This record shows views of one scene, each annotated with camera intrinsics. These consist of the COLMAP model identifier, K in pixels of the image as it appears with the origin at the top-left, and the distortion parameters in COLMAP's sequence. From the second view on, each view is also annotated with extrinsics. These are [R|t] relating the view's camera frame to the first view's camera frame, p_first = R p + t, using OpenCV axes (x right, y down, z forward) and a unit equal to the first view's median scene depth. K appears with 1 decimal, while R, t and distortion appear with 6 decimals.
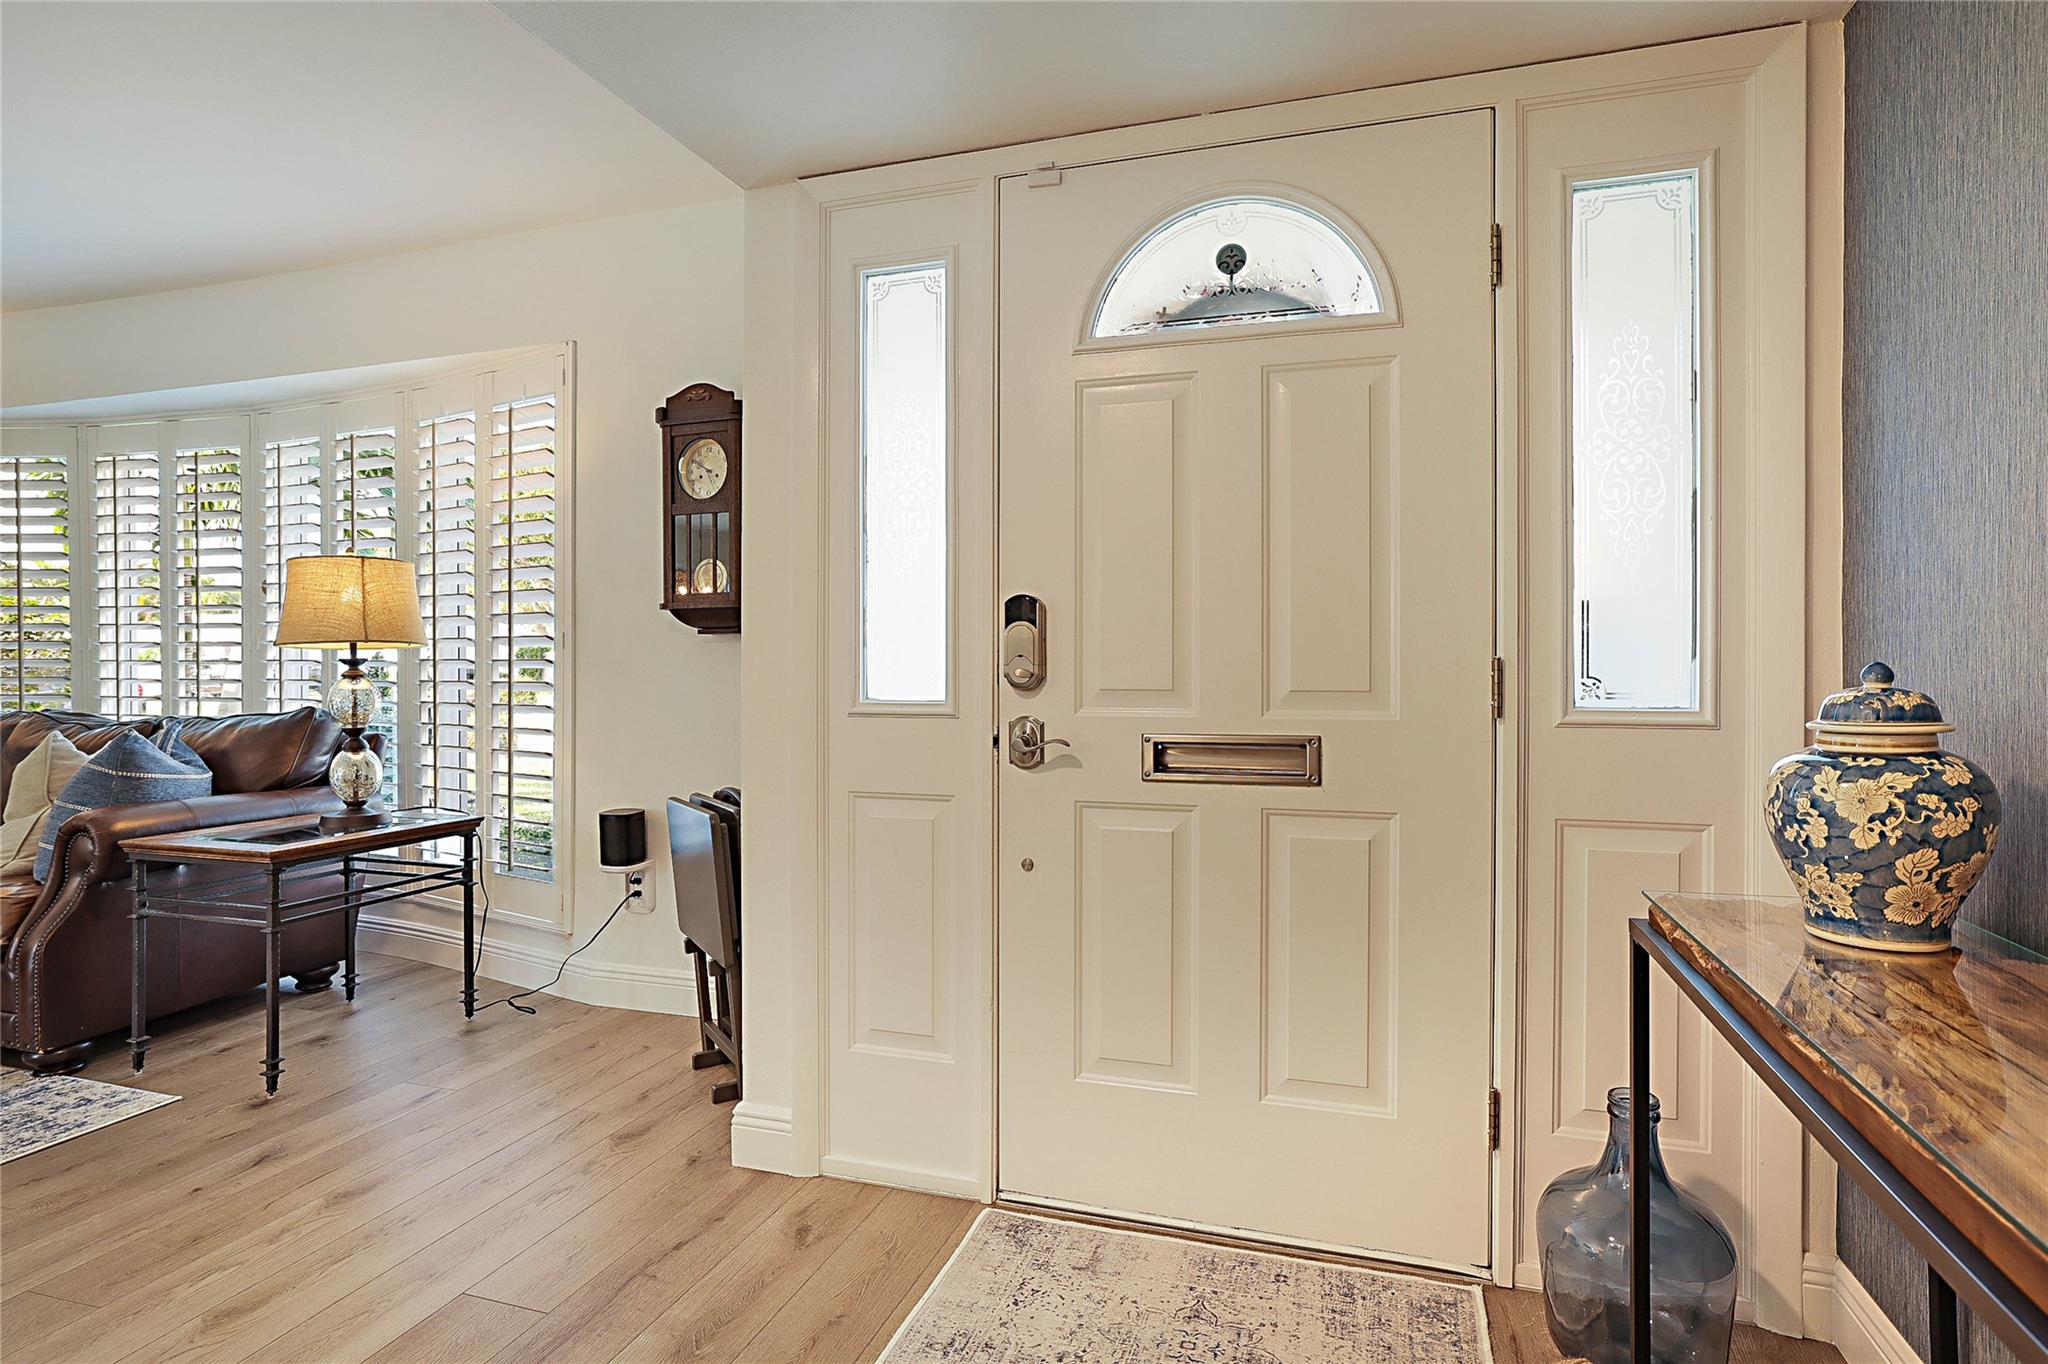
lens RADIAL K [[1041.5, 0, 1064.0], [0, 1041.5, 669.3], [0, 0, 1]] dist [-0.024064, 0.011091]
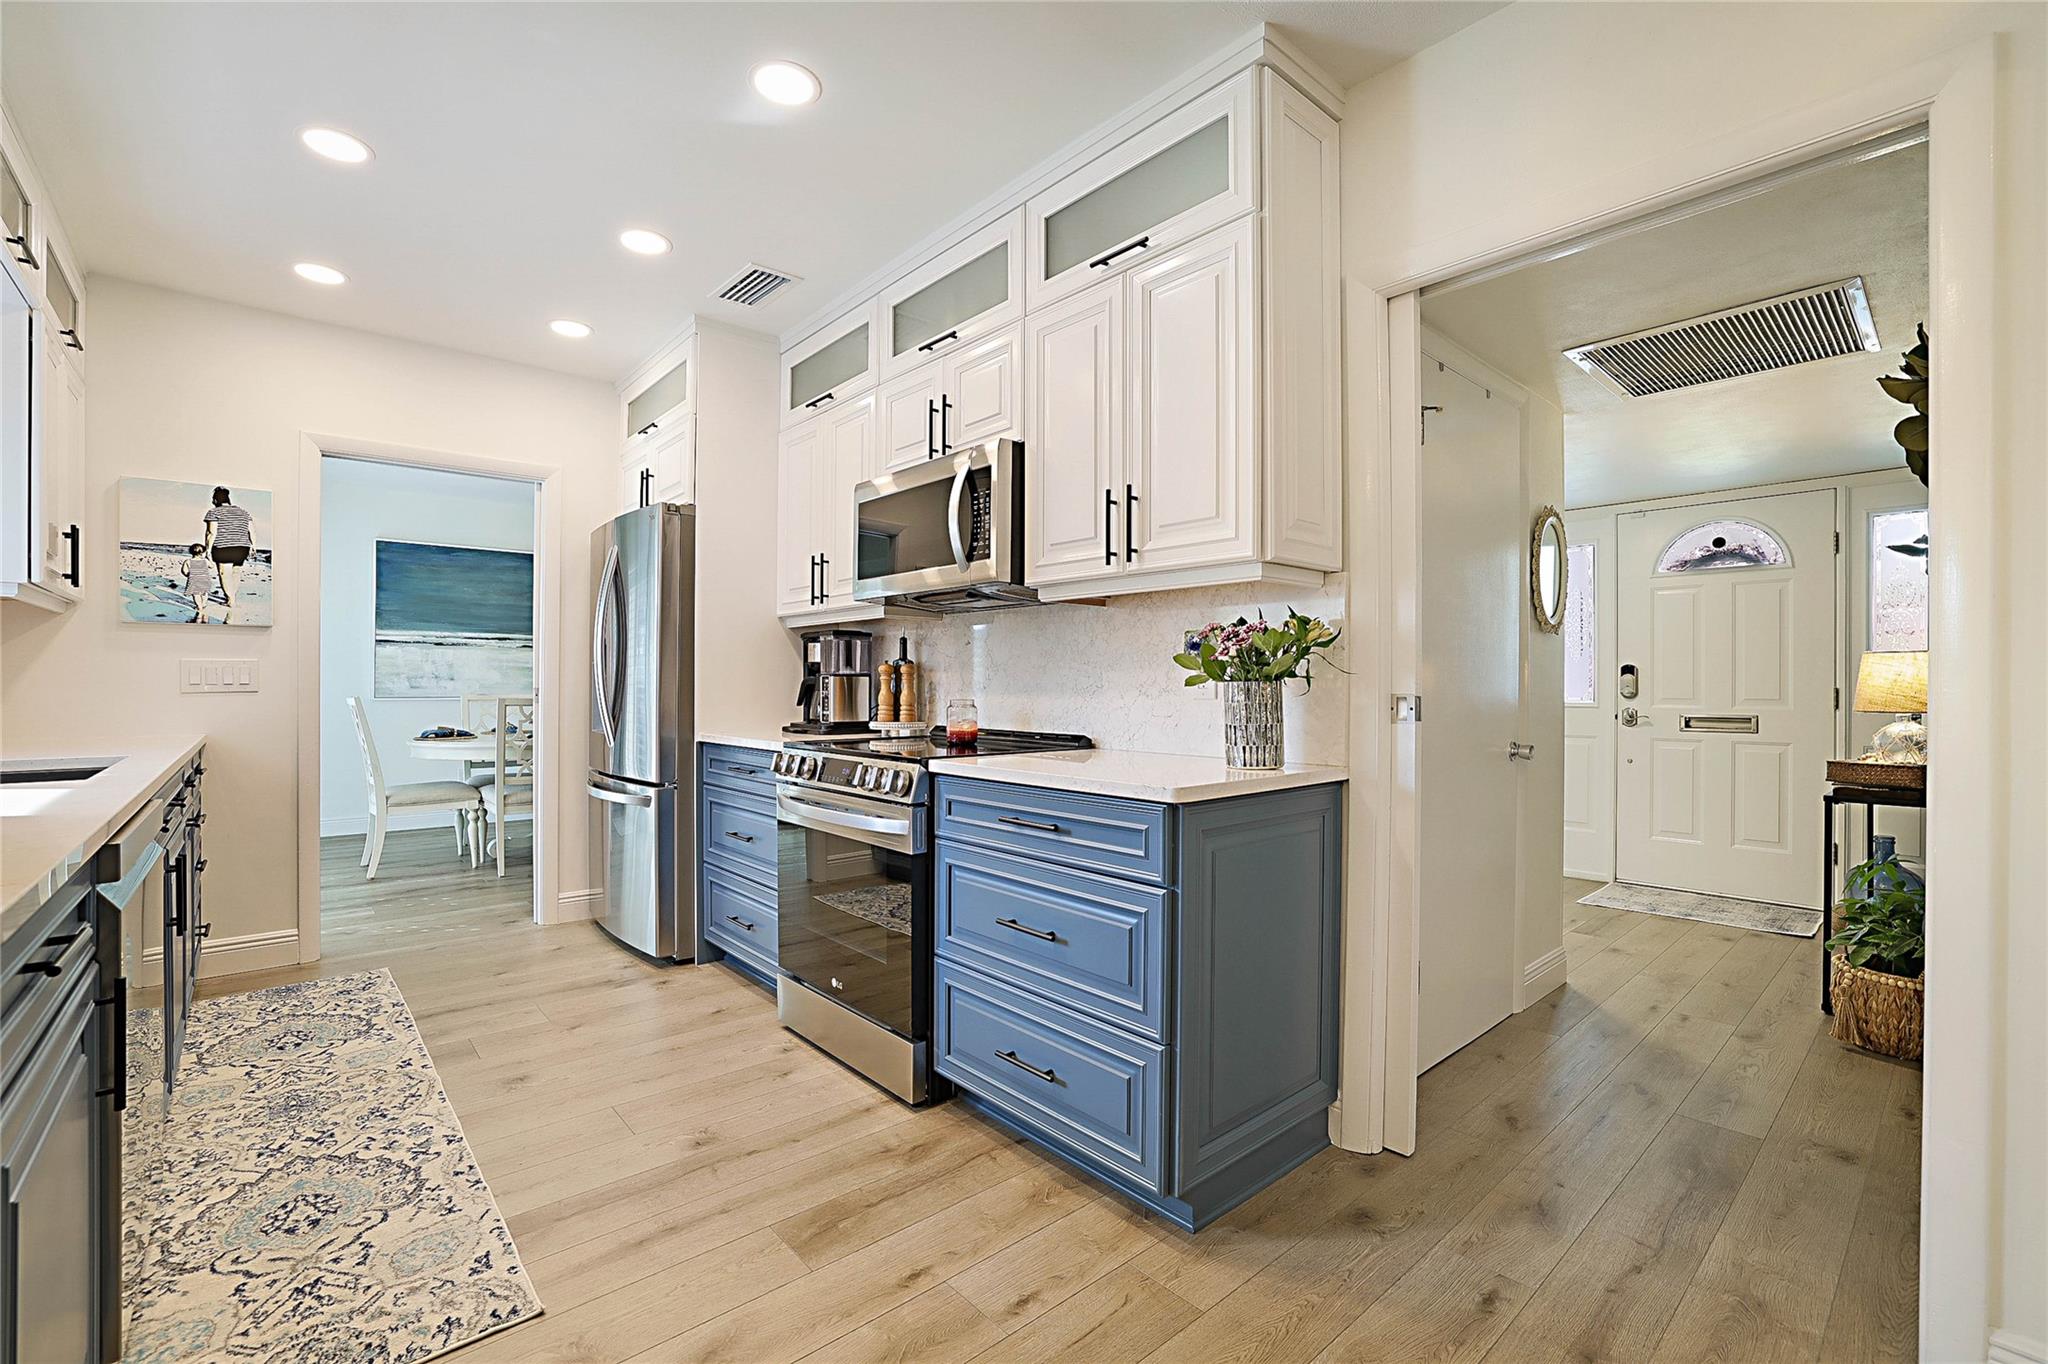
lens RADIAL K [[876.4, 0, 1019.8], [0, 876.4, 686.9], [0, 0, 1]] dist [-0.038839, 0.013305]
pose [[0.851083, -0.000921, -0.525031, -0.218395], [-0.000407, 0.999997, -0.002414, -0.005608], [0.525031, 0.002269, 0.851080, -1.886328]]
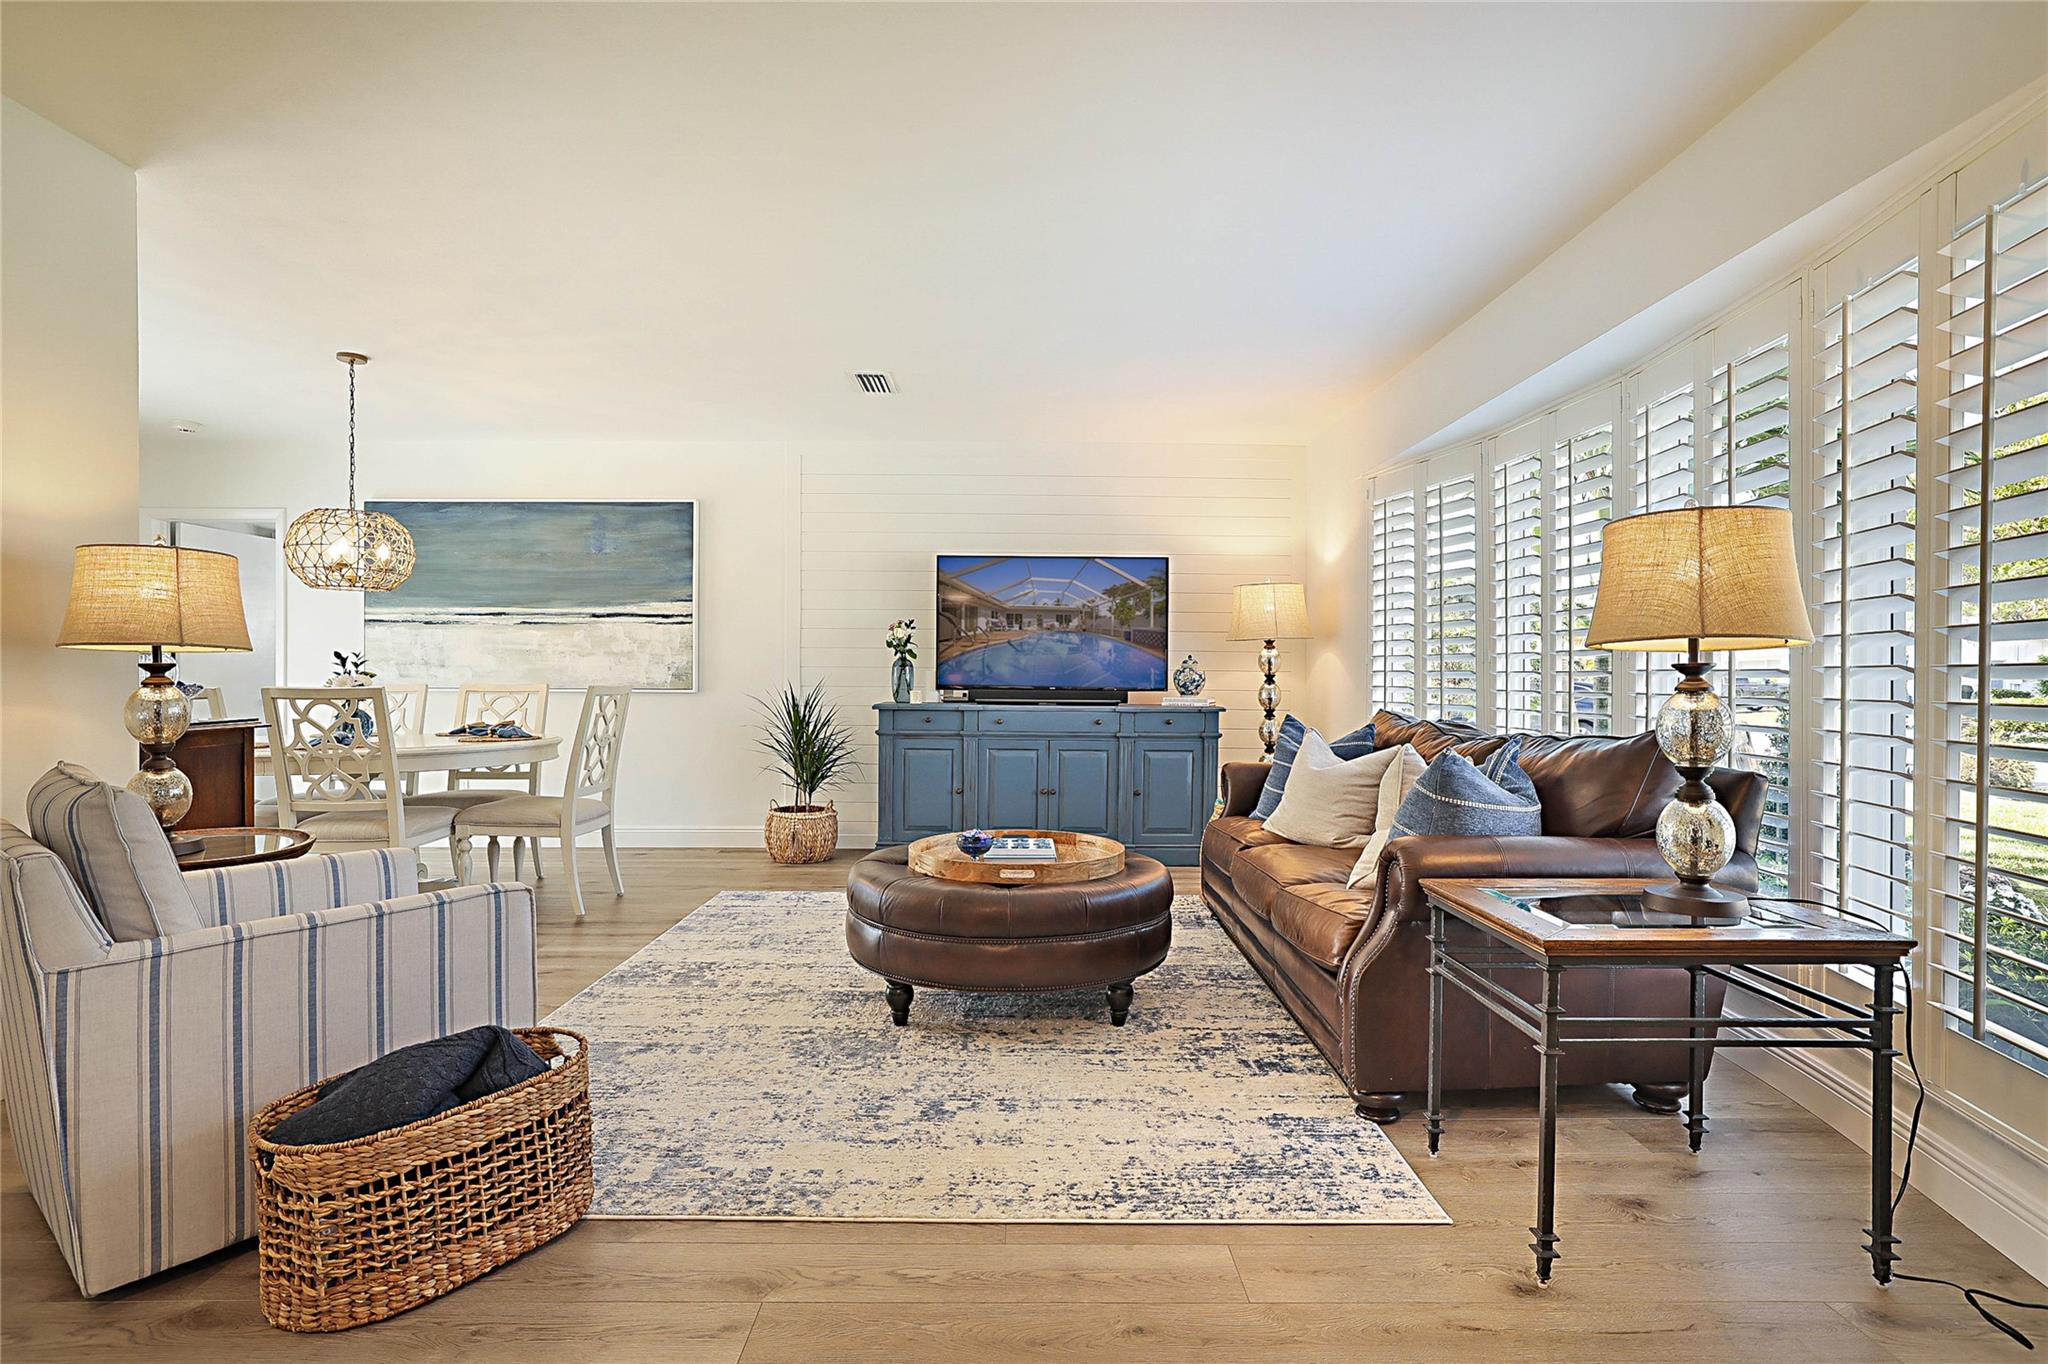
lens RADIAL K [[1024.0, 0, 1004.9], [0, 1024.0, 692.4], [0, 0, 1]] dist [-0.011653, 0.006369]
pose [[0.287997, 0.010522, -0.957574, -0.272419], [-0.002237, 0.999944, 0.010314, 0.003816], [0.957629, -0.000828, 0.288004, 0.571822]]
